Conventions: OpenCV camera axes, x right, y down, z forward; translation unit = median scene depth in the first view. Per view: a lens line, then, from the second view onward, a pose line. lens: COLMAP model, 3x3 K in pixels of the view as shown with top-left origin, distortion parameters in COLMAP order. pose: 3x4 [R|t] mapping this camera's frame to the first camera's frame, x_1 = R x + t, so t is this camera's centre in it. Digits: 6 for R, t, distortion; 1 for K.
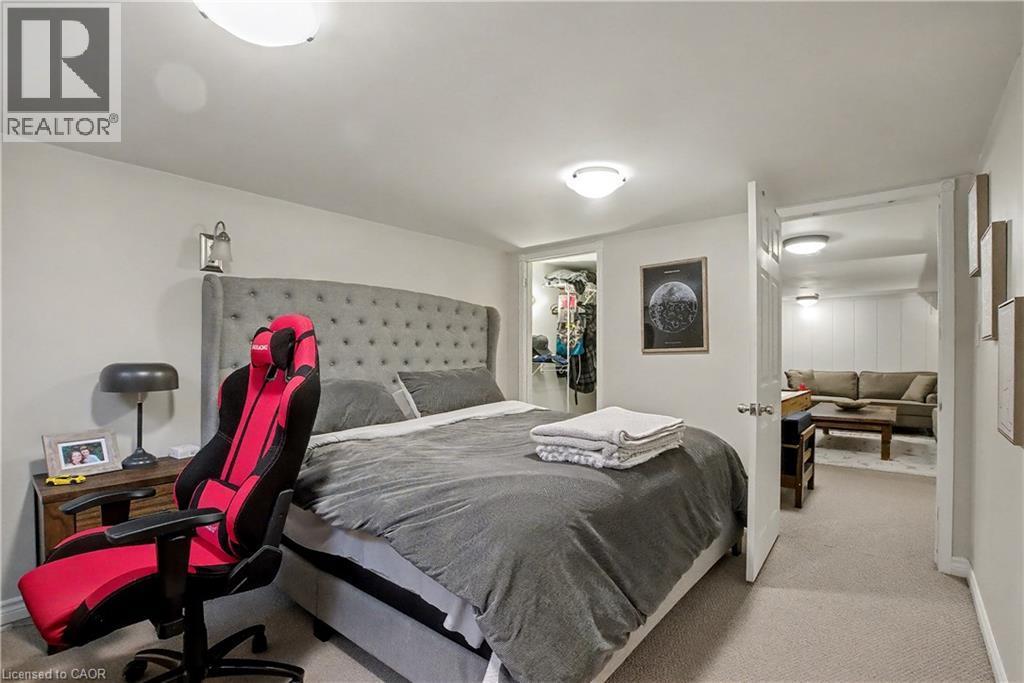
lens RADIAL K [[476.8, 0, 511.5], [0, 476.8, 360.0], [0, 0, 1]] dist [-0.001854, -0.000364]
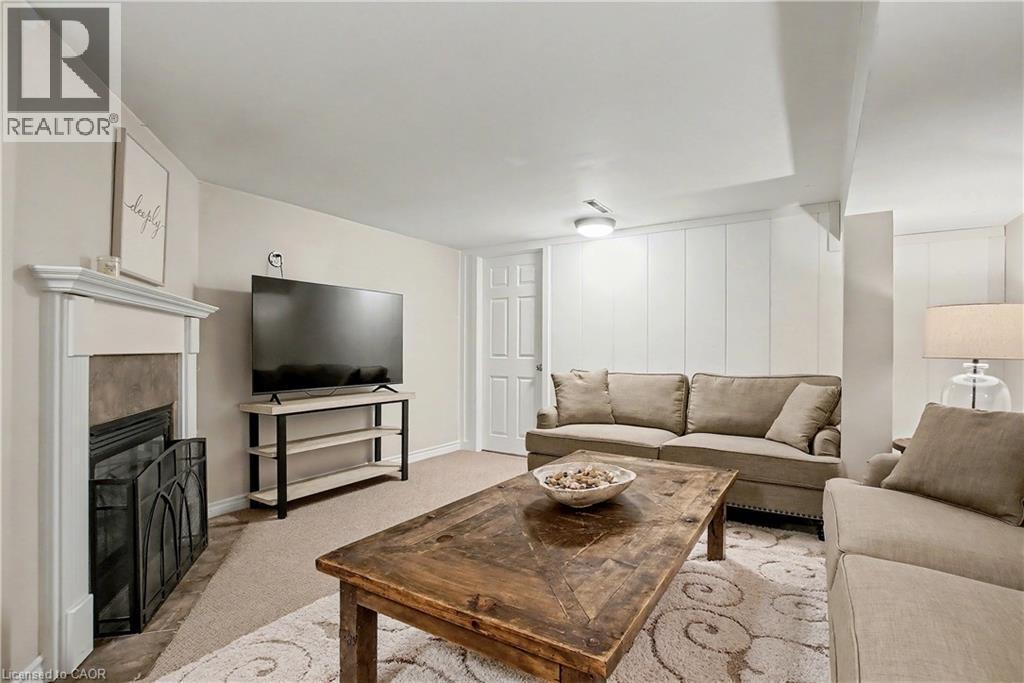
lens RADIAL K [[476.8, 0, 513.0], [0, 476.8, 342.8], [0, 0, 1]] dist [-0.001854, -0.000364]
pose [[0.994479, 0.006449, 0.104742, 0.513041], [-0.003813, 0.999671, -0.025347, 0.006575], [-0.104871, 0.024808, 0.994176, 0.556641]]
